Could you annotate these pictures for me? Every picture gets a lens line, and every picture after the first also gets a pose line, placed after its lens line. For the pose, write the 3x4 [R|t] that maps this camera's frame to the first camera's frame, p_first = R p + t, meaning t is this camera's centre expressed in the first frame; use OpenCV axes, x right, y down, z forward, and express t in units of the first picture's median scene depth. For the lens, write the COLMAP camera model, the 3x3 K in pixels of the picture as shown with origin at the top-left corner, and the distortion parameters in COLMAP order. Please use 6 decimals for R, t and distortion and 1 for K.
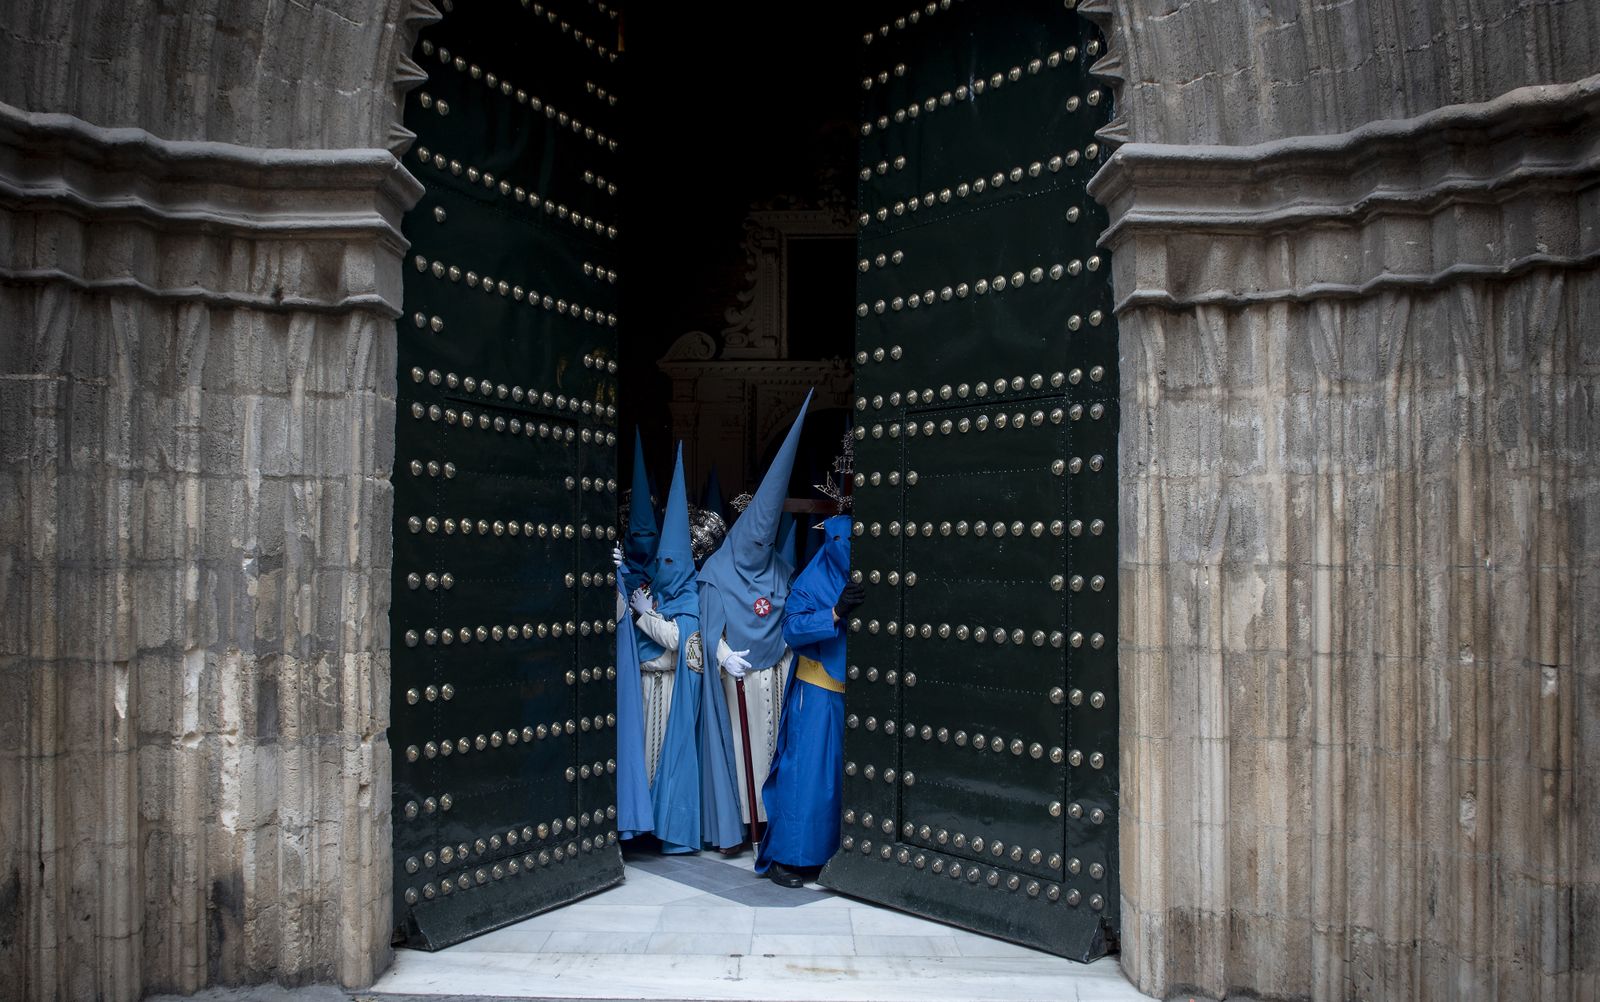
lens RADIAL K [[1237.7, 0, 763.5], [0, 1237.7, 518.4], [0, 0, 1]] dist [-0.058402, 0.014298]
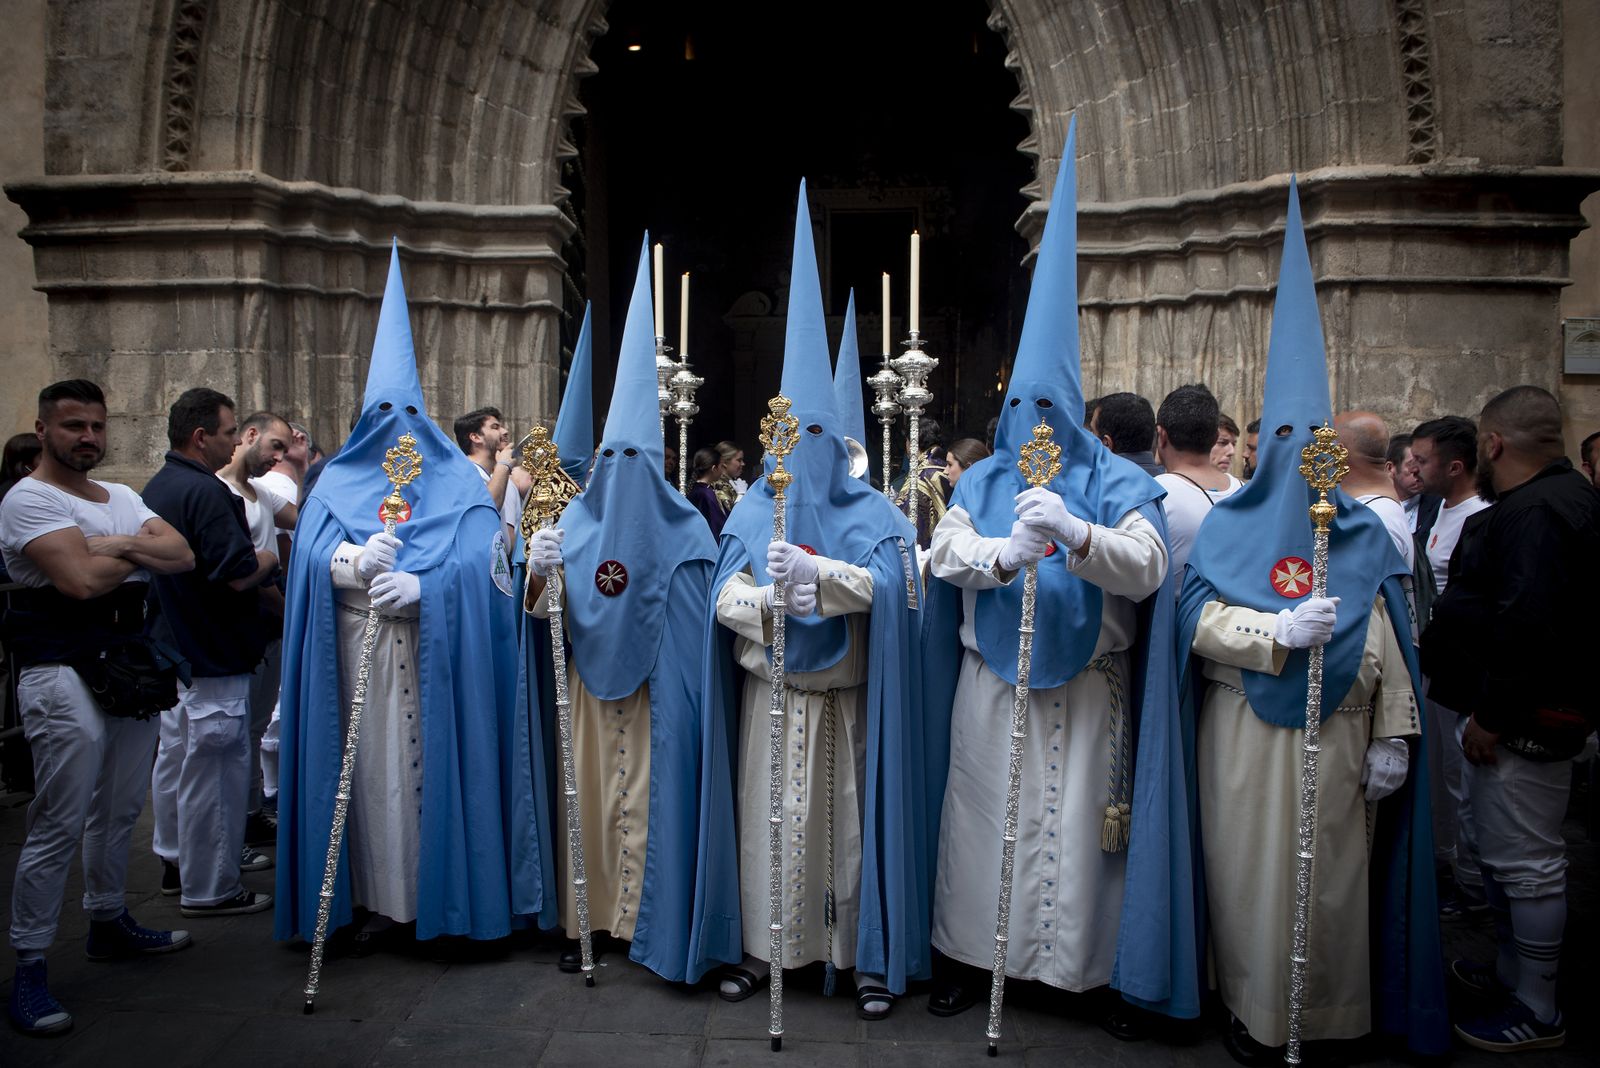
lens RADIAL K [[1107.8, 0, 800.0], [0, 1107.8, 534.0], [0, 0, 1]] dist [-0.051293, 0.007113]
pose [[0.999912, 0.002232, -0.013041, 0.019643], [-0.001218, 0.997015, 0.077202, 0.003238], [0.013174, -0.077179, 0.996930, -0.410789]]
